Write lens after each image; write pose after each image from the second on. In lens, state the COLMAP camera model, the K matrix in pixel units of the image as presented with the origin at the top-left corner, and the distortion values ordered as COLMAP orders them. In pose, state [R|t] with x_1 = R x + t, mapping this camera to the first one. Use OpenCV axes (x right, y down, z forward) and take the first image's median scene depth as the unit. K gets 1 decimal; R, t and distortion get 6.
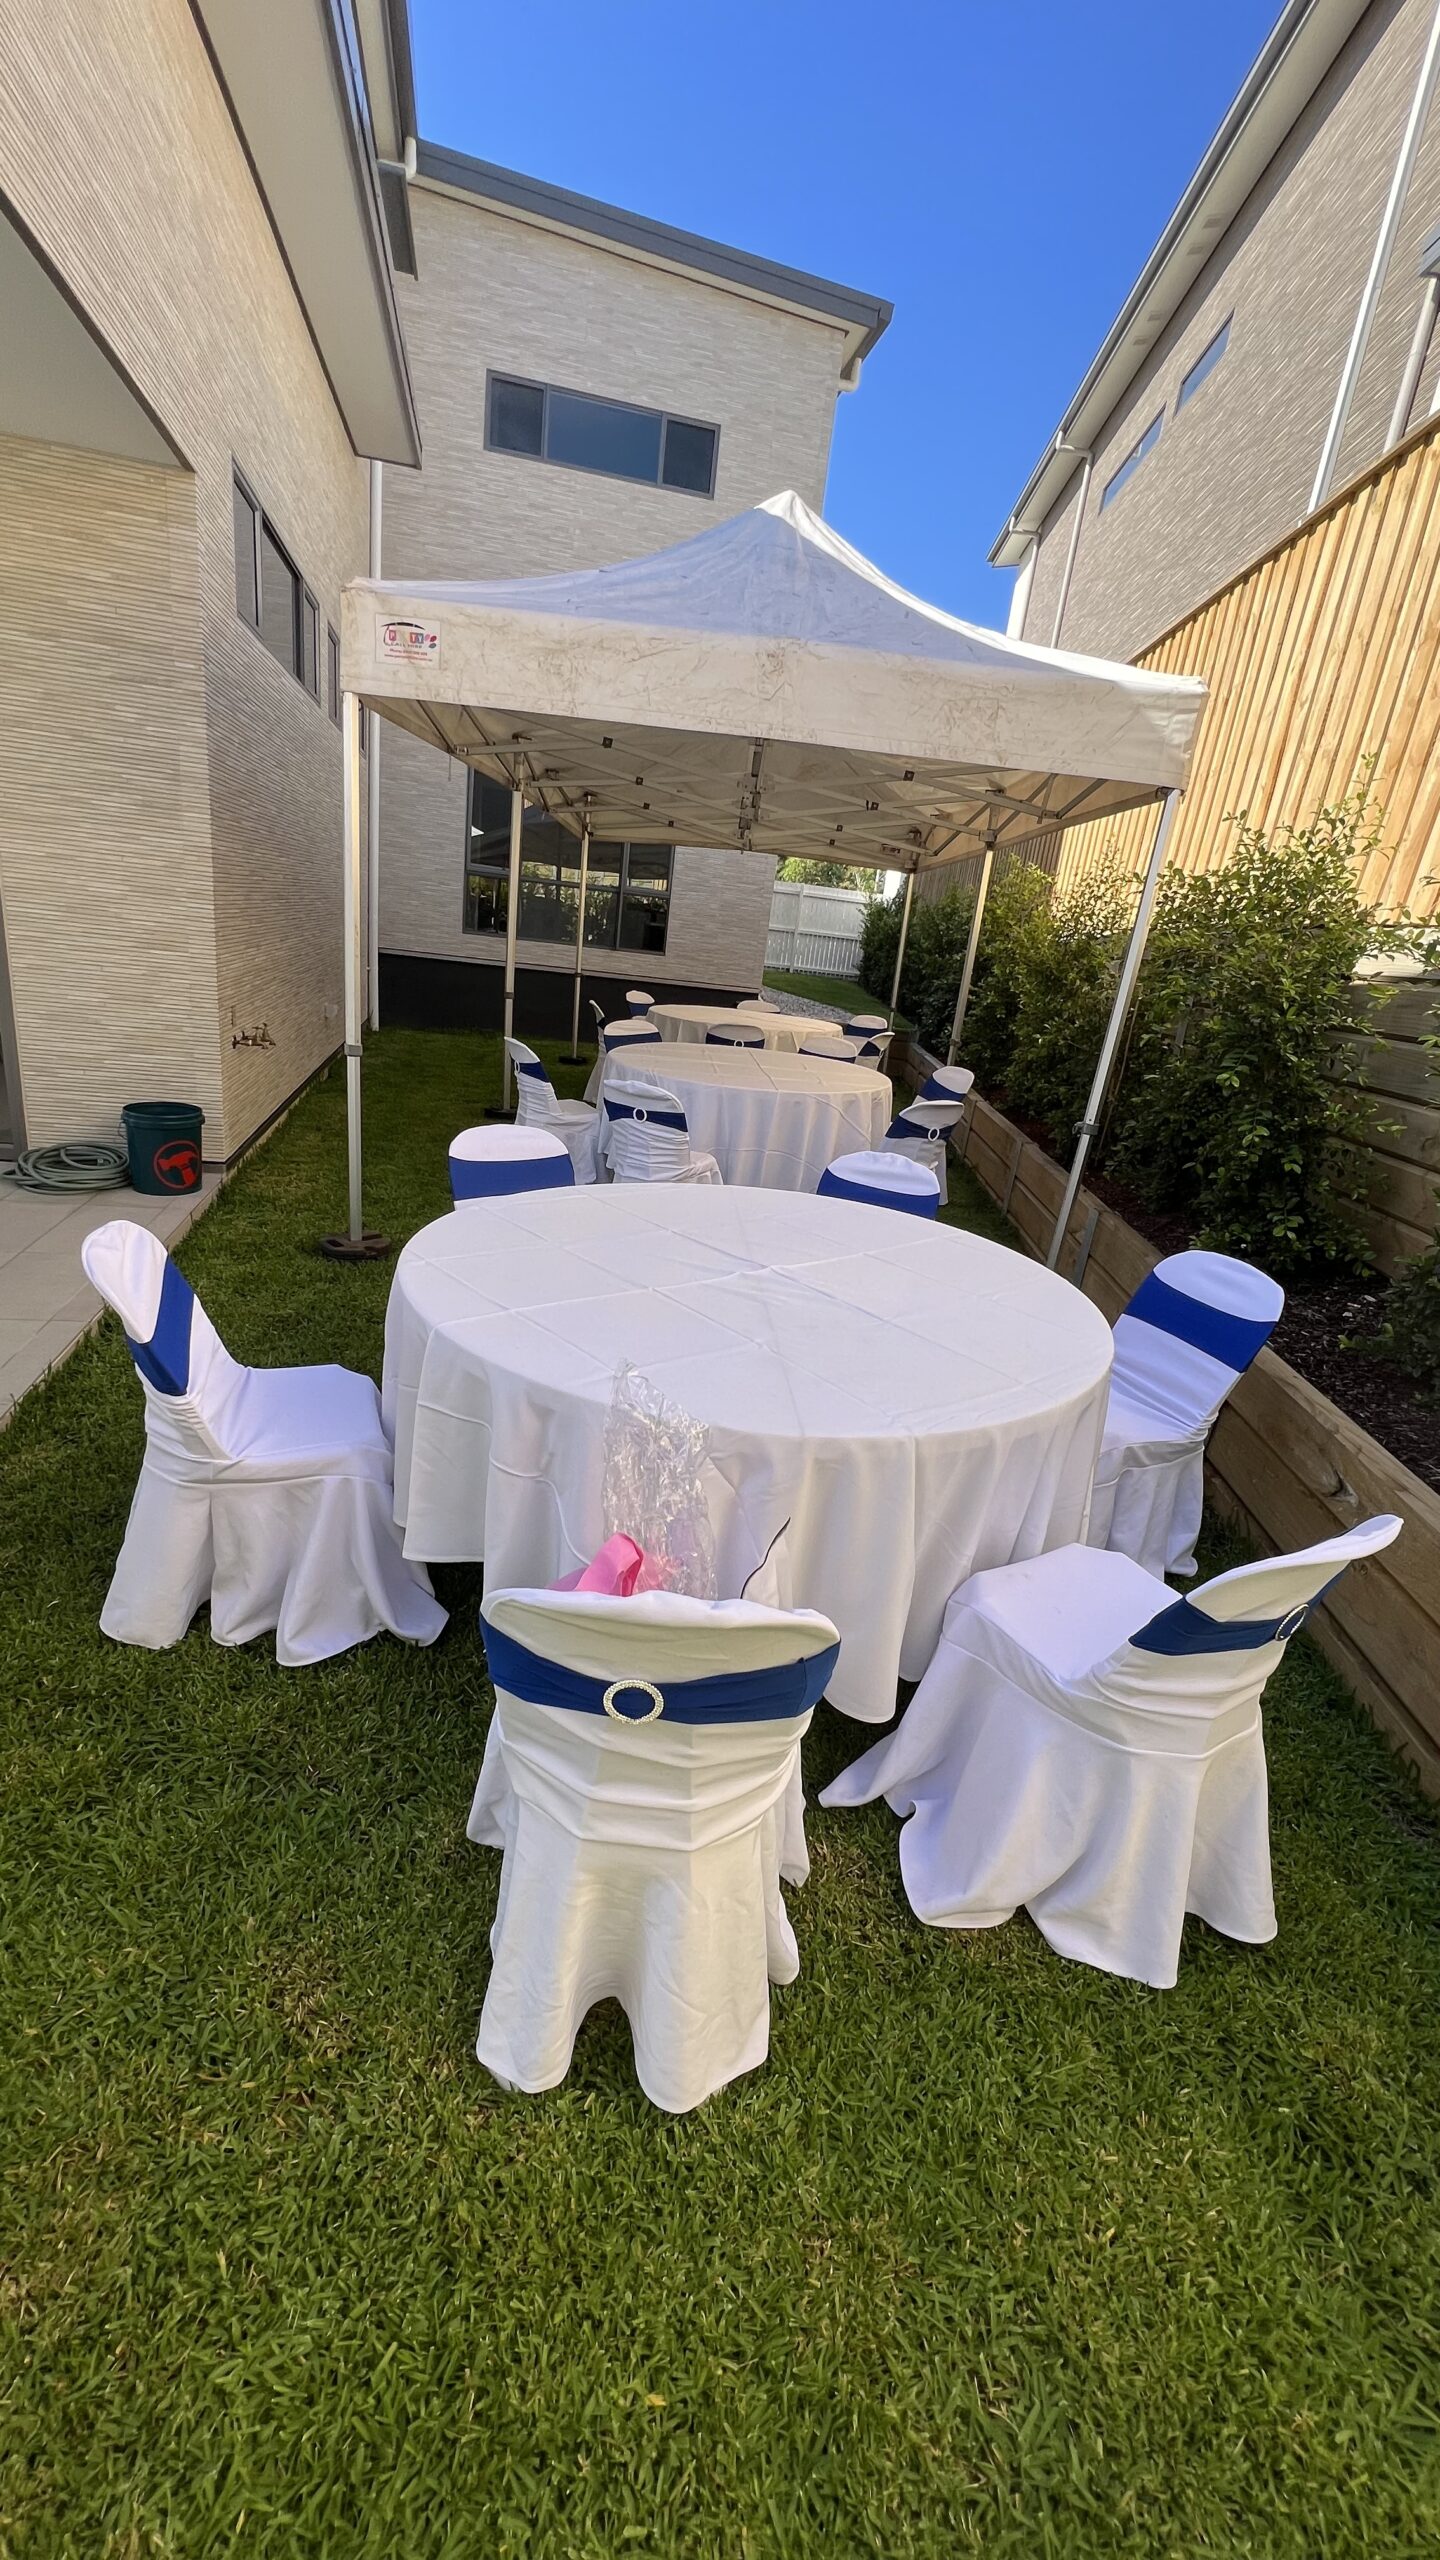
lens RADIAL K [[1018.8, 0, 726.3], [0, 1018.8, 1285.7], [0, 0, 1]] dist [-0.001294, 0.000391]
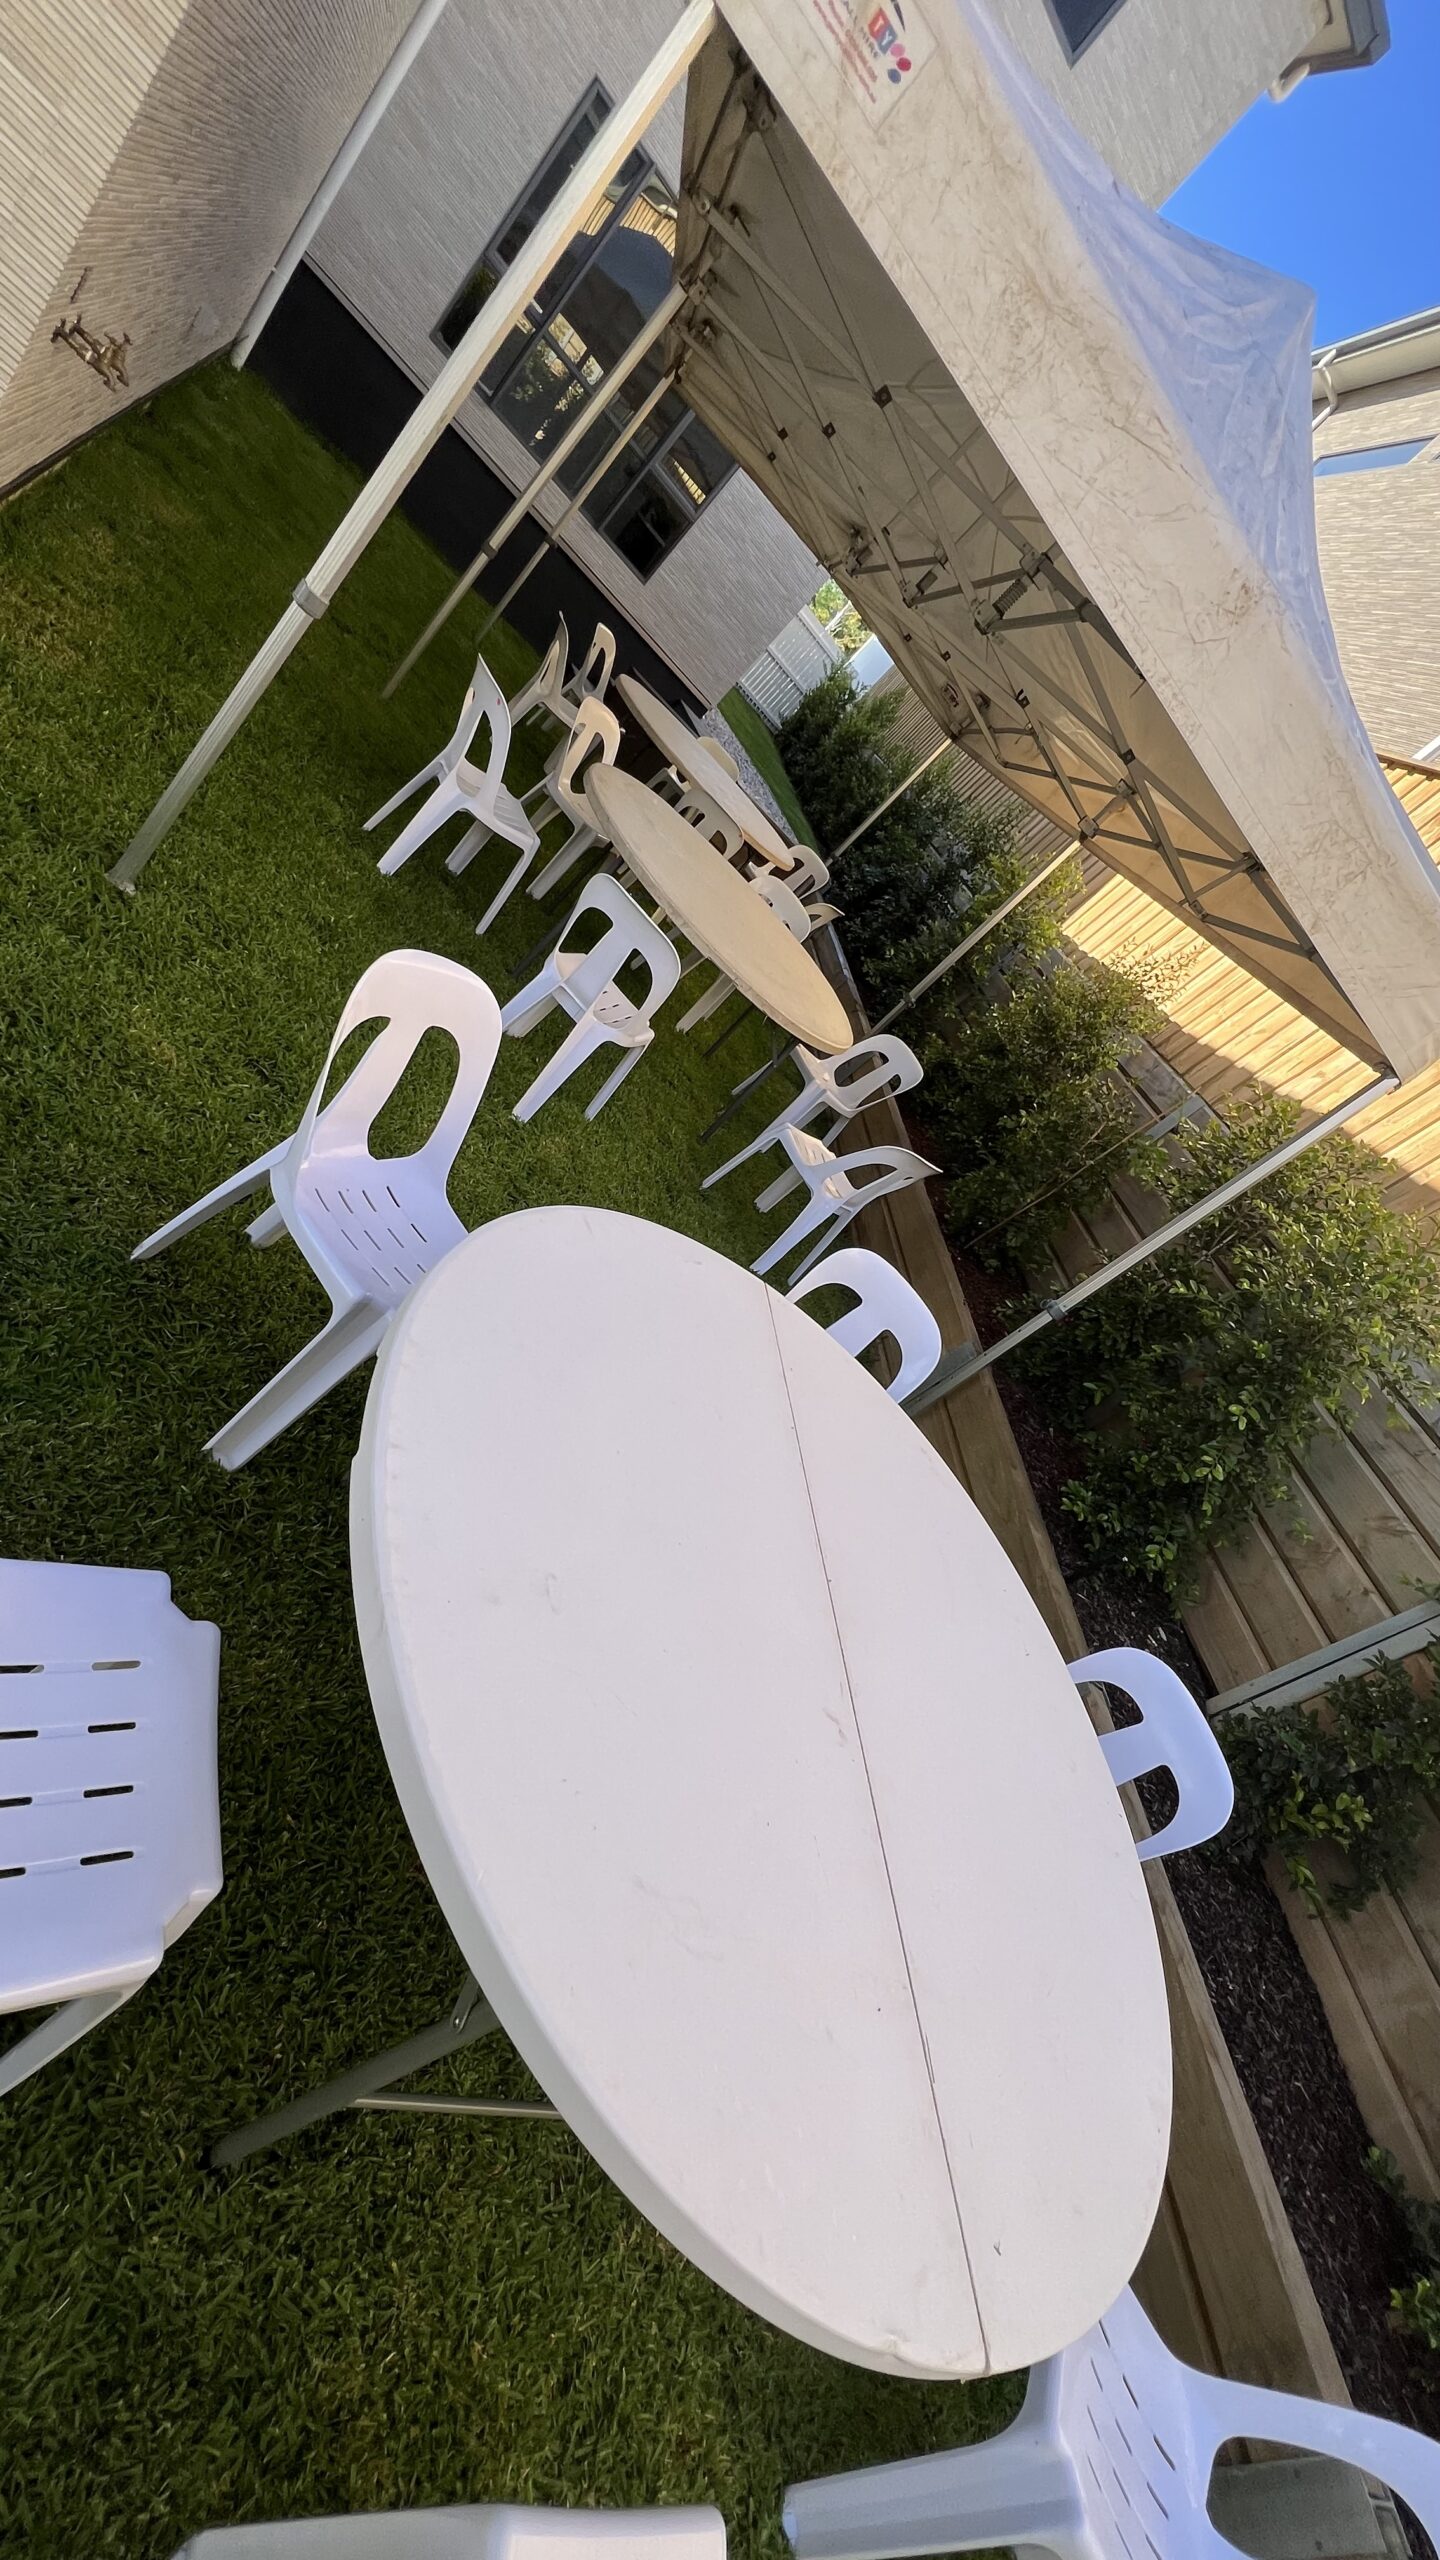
lens RADIAL K [[1018.8, 0, 718.4], [0, 1018.8, 1284.3], [0, 0, 1]] dist [-0.001294, 0.000391]
pose [[0.777862, 0.474552, 0.411984, -0.392747], [-0.573728, 0.803780, 0.157399, -0.243176], [-0.256450, -0.358801, 0.897494, 0.491268]]
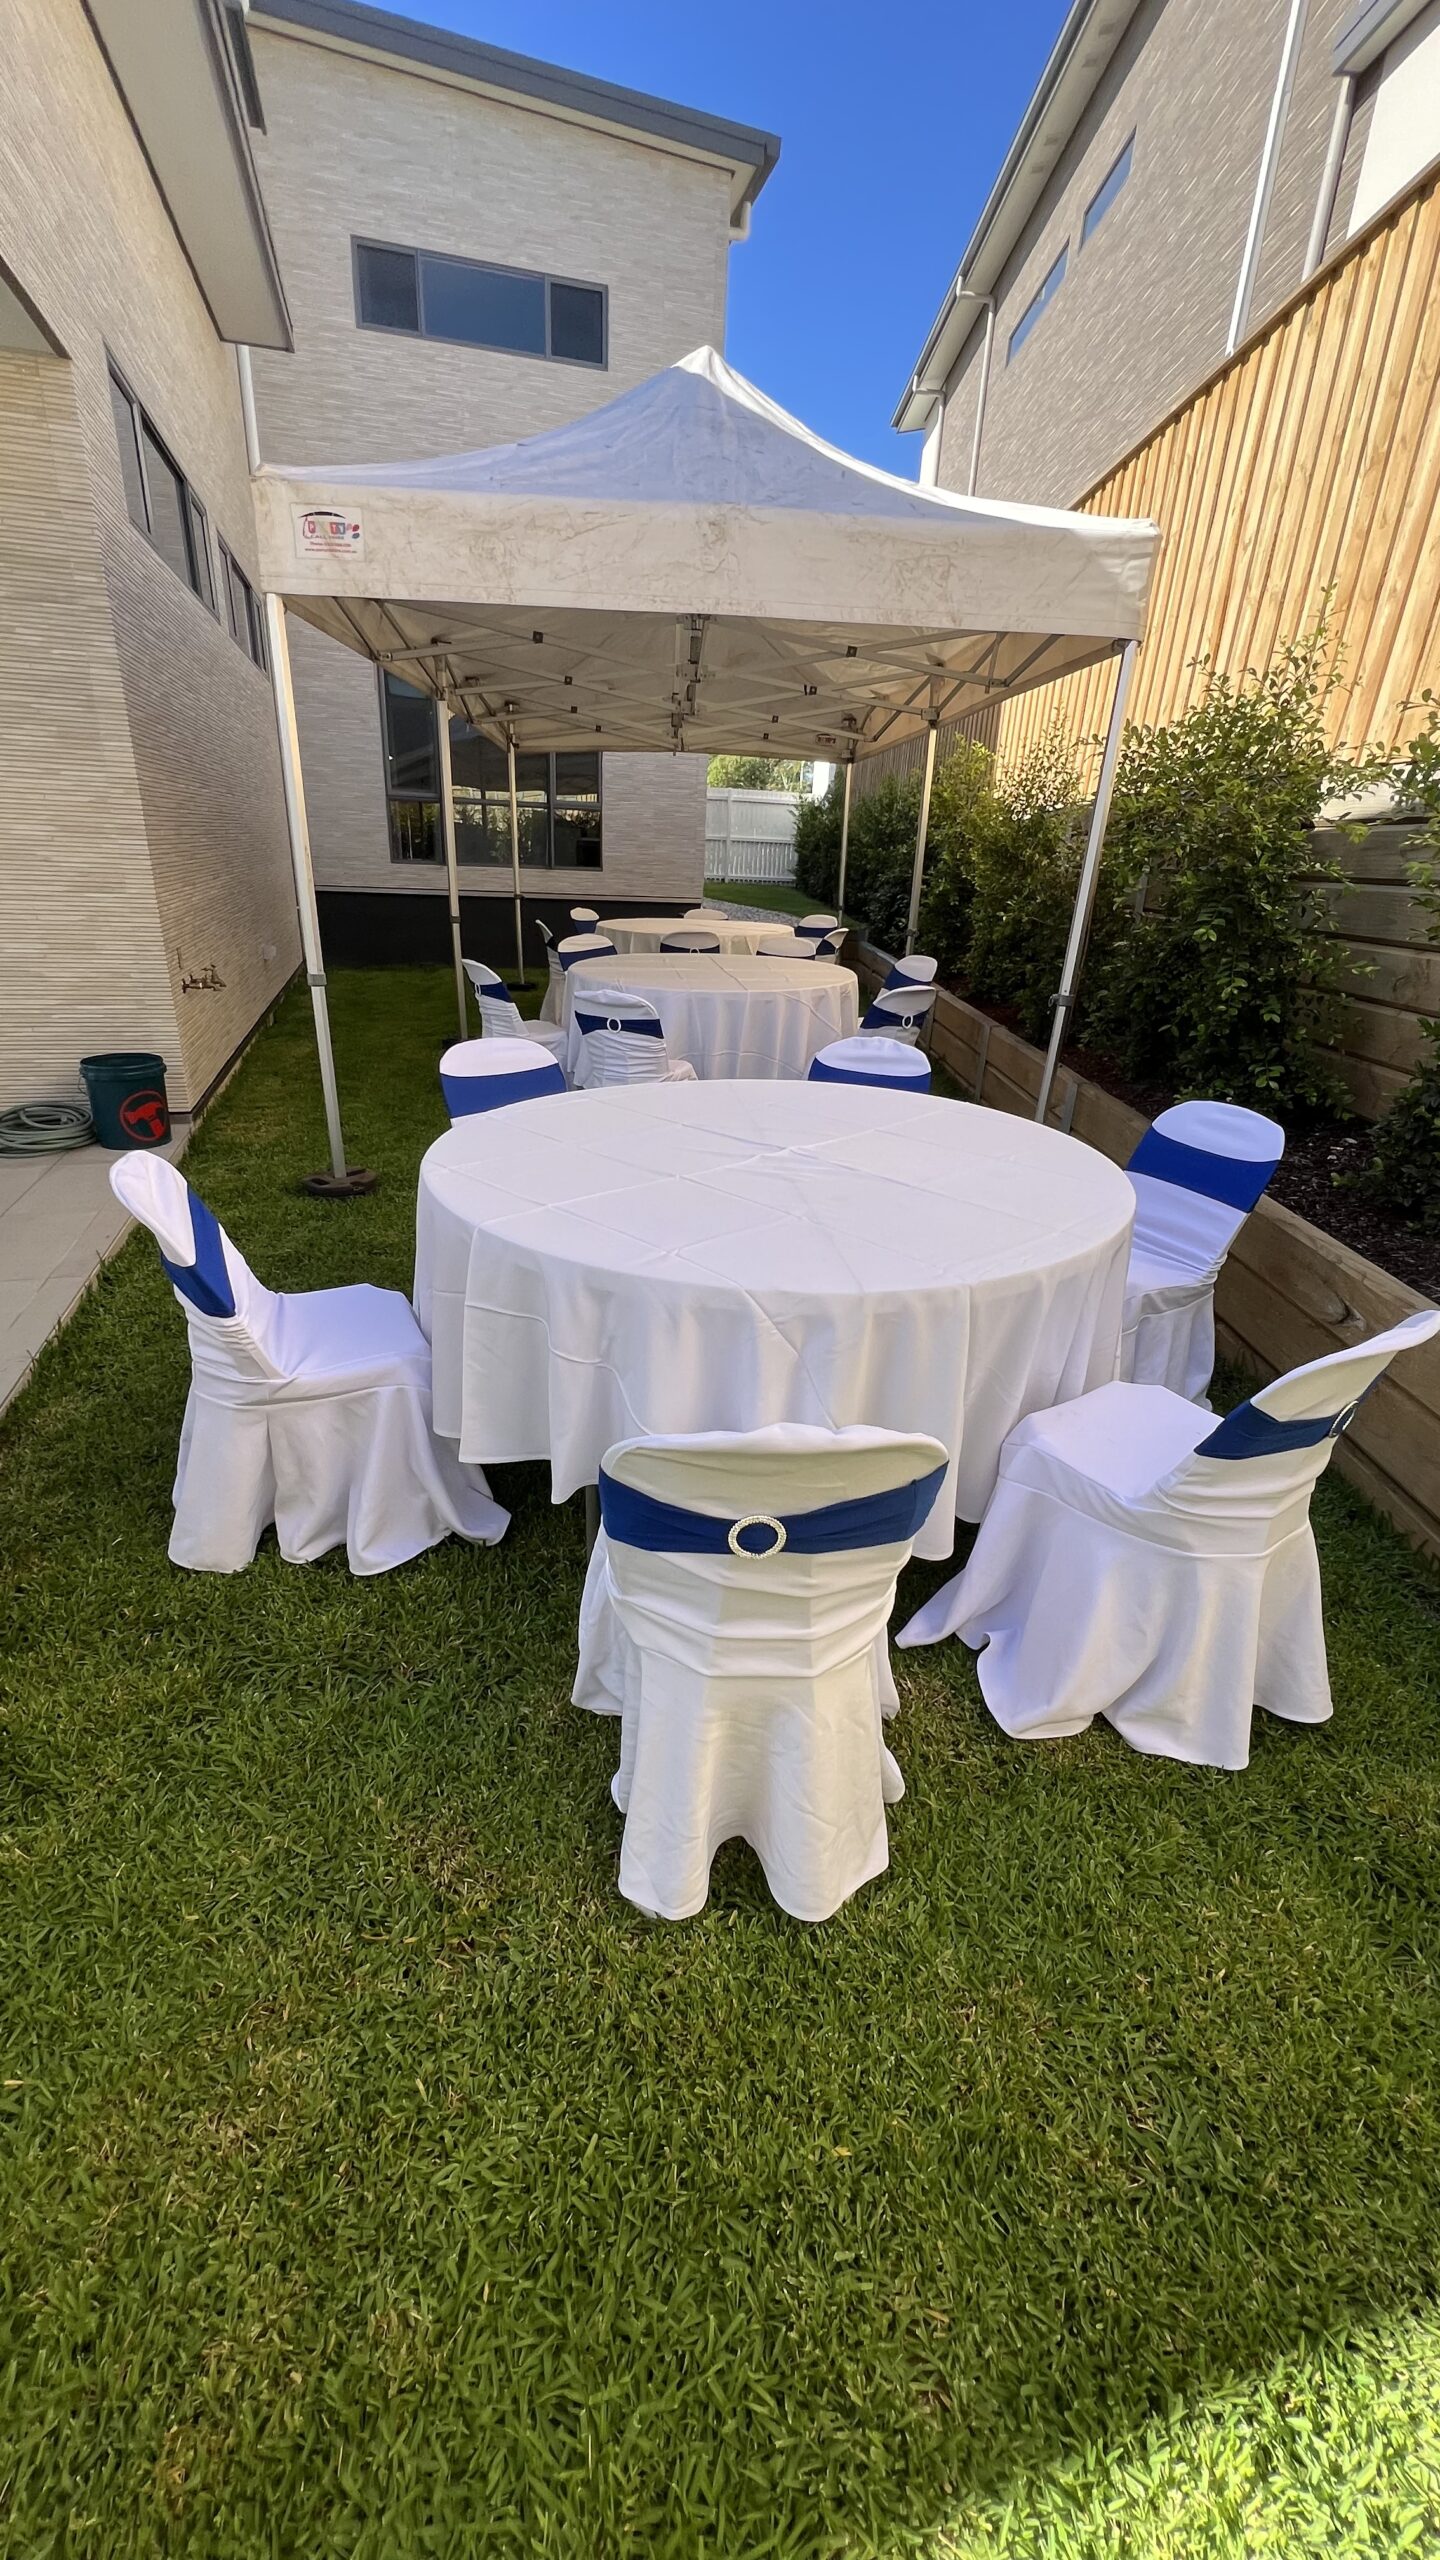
lens RADIAL K [[1018.8, 0, 728.1], [0, 1018.8, 1282.9], [0, 0, 1]] dist [-0.001294, 0.000391]
pose [[0.995014, -0.092662, 0.036902, -0.061231], [0.089810, 0.993308, 0.072625, 0.032937], [-0.043384, -0.068948, 0.996676, -0.008362]]
